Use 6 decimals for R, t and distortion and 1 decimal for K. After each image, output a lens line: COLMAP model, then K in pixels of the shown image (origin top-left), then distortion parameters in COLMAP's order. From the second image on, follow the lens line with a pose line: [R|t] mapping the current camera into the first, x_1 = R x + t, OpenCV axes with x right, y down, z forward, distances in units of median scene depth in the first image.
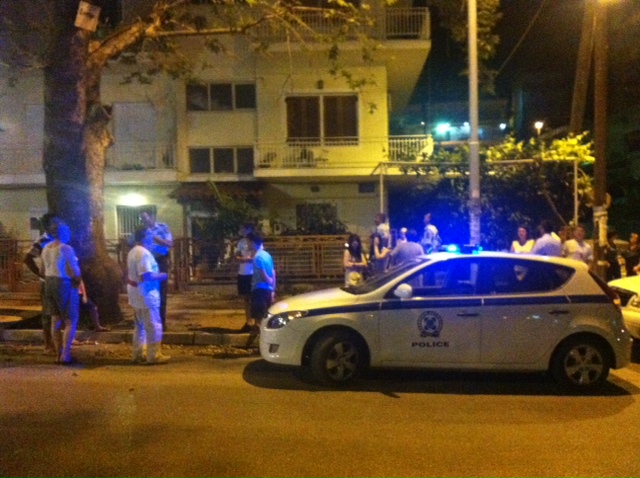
lens RADIAL K [[546.0, 0, 319.6], [0, 546.0, 239.6], [0, 0, 1]] dist [0.014855, 0.003093]
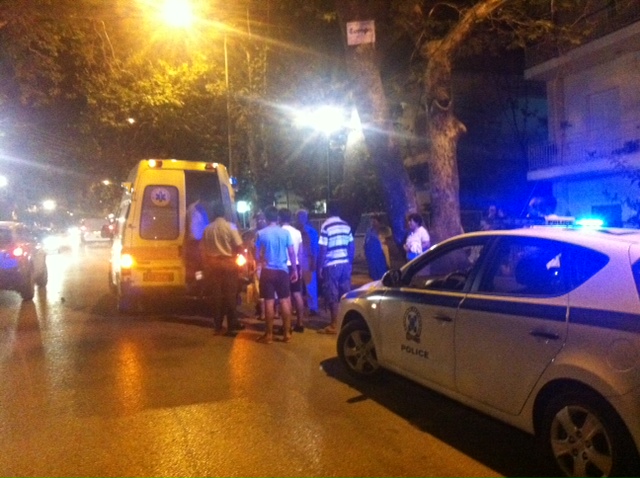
lens RADIAL K [[546.0, 0, 319.6], [0, 546.0, 239.5], [0, 0, 1]] dist [0.014855, 0.003093]
pose [[0.460839, 0.007505, -0.887452, 0.811781], [0.004402, 0.999933, 0.010742, 0.029365], [0.887473, -0.008857, 0.460775, 0.539563]]
